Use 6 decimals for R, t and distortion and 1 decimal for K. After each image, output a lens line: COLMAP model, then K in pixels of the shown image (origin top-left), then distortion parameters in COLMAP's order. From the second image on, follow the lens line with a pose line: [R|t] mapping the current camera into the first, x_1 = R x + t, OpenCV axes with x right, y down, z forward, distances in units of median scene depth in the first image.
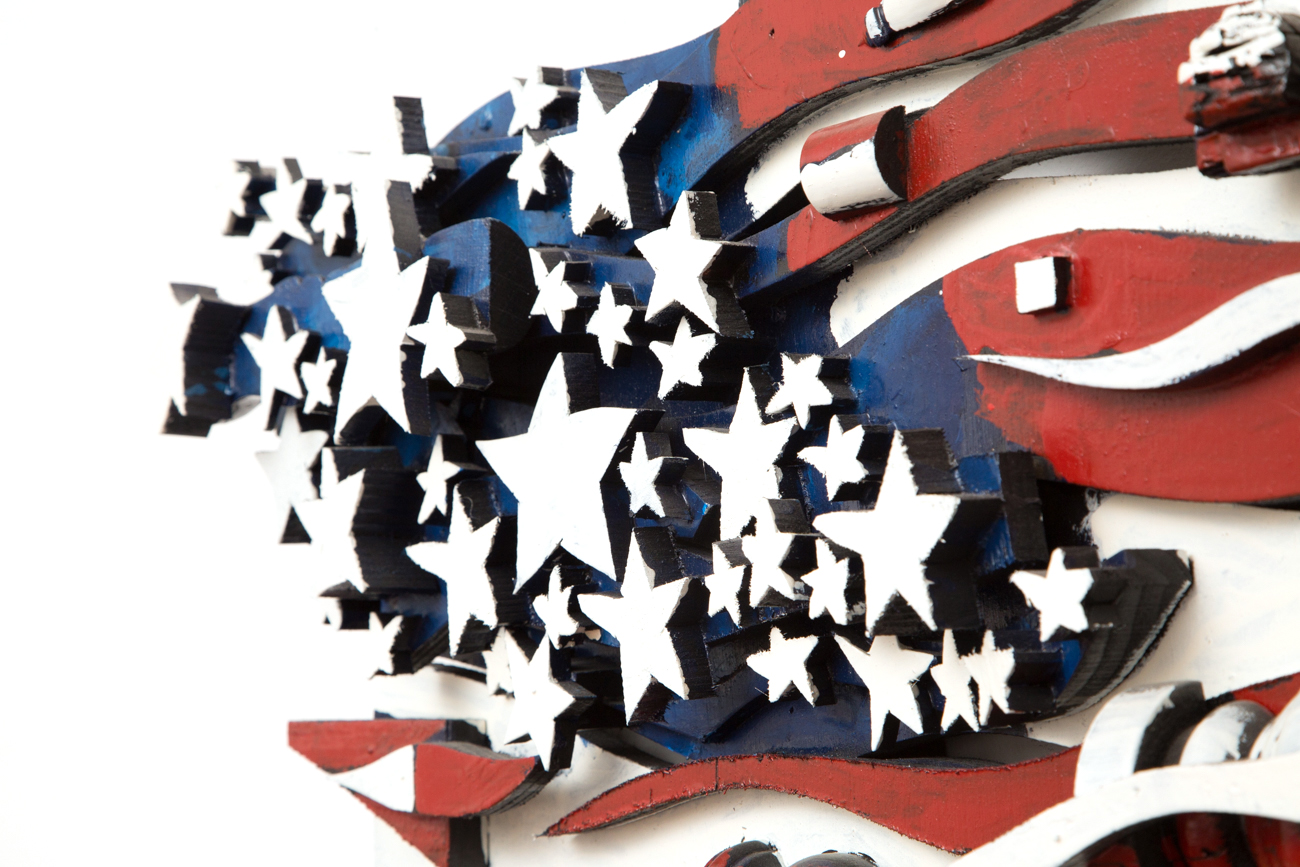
lens RADIAL K [[3101.6, 0, 649.0], [0, 3101.6, 437.0], [0, 0, 1]] dist [0.372539, 0.000000]
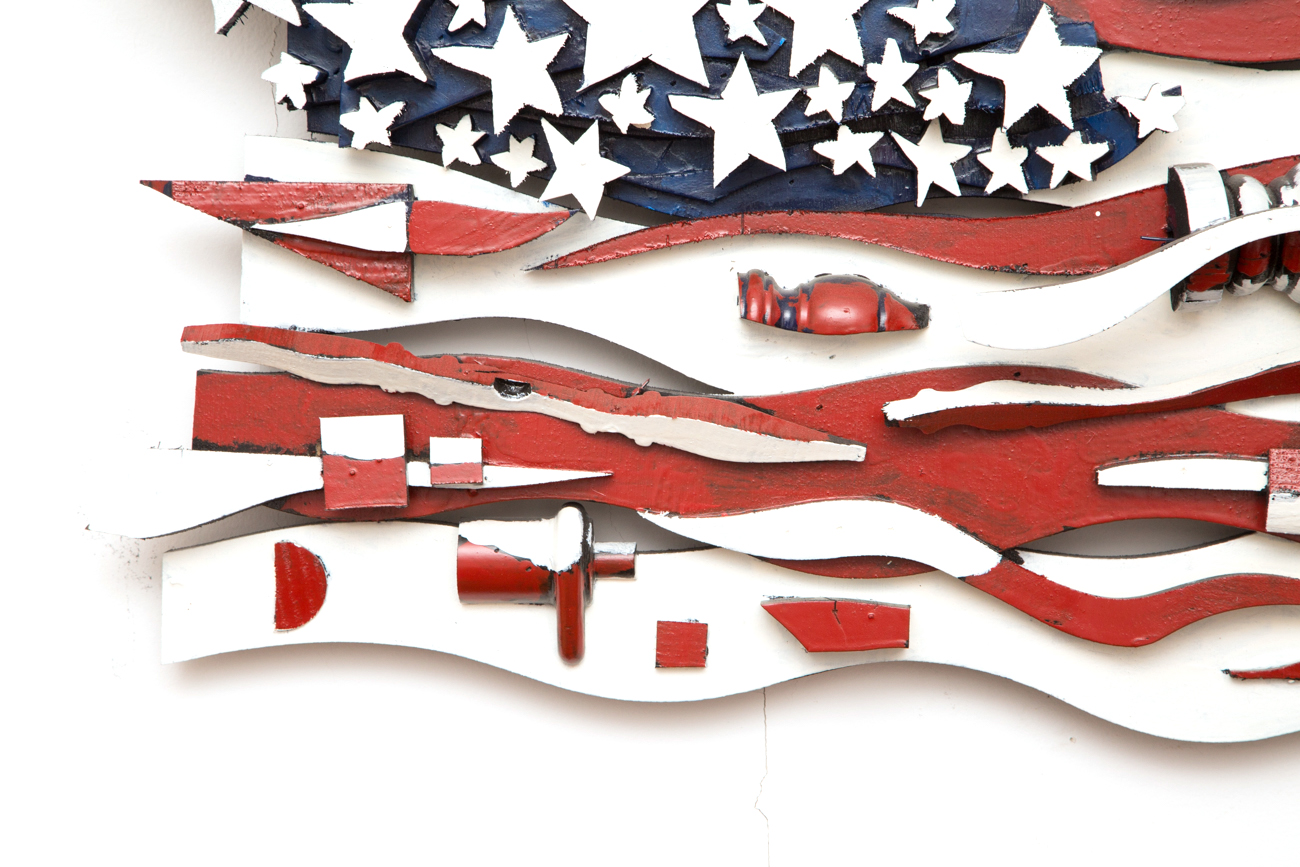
lens RADIAL K [[3459.9, 0, 648.8], [0, 3459.9, 445.5], [0, 0, 1]] dist [0.450313, 0.000000]
pose [[0.611314, -0.019806, 0.791140, -1.374668], [-0.079633, 0.993073, 0.086394, 0.078320], [-0.787371, -0.115815, 0.605502, 0.032871]]
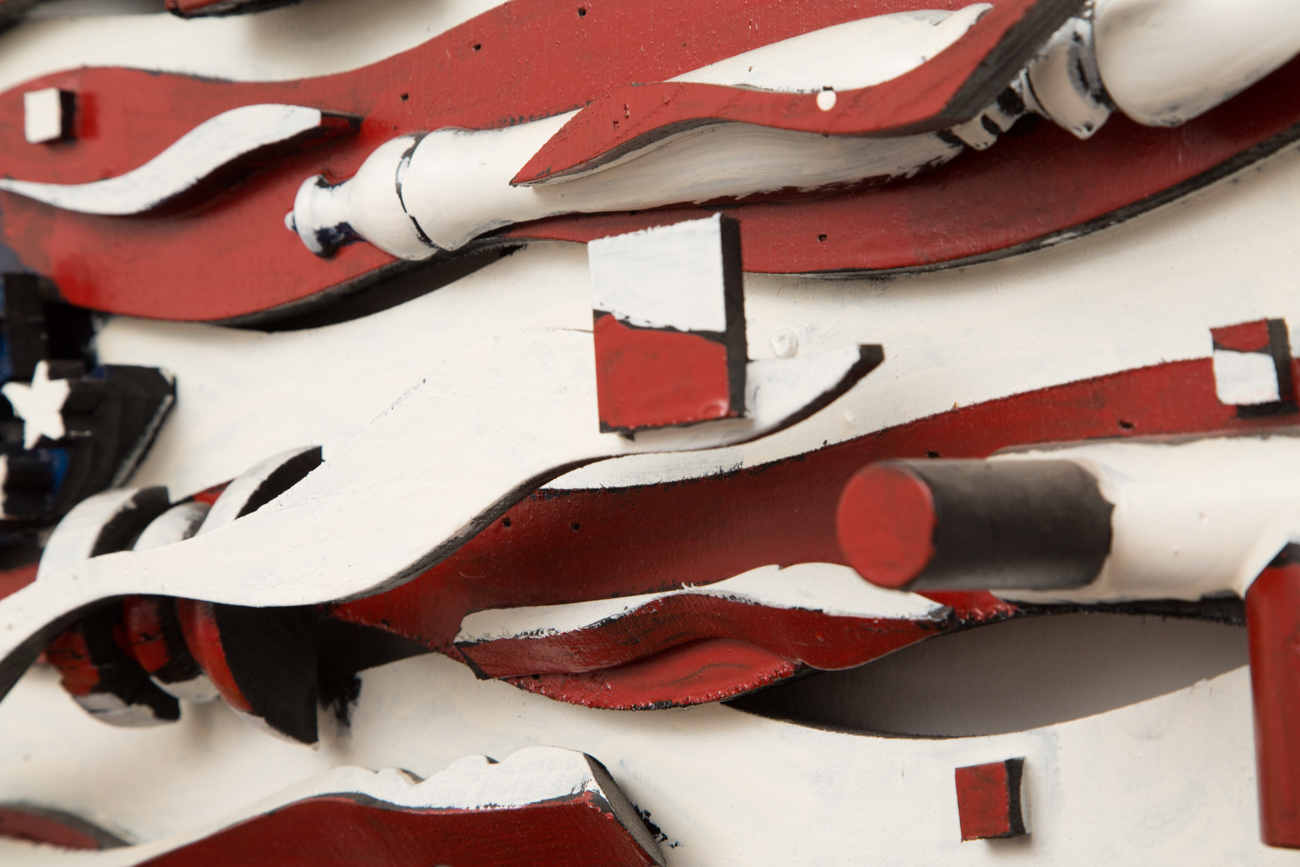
lens RADIAL K [[2995.3, 0, 653.6], [0, 2995.3, 434.9], [0, 0, 1]] dist [0.255091, 0.000000]
pose [[0.984280, 0.025794, 0.174724, 0.138141], [-0.029902, 0.999334, 0.020922, 0.029014], [-0.174067, -0.025818, 0.984395, -0.047106]]
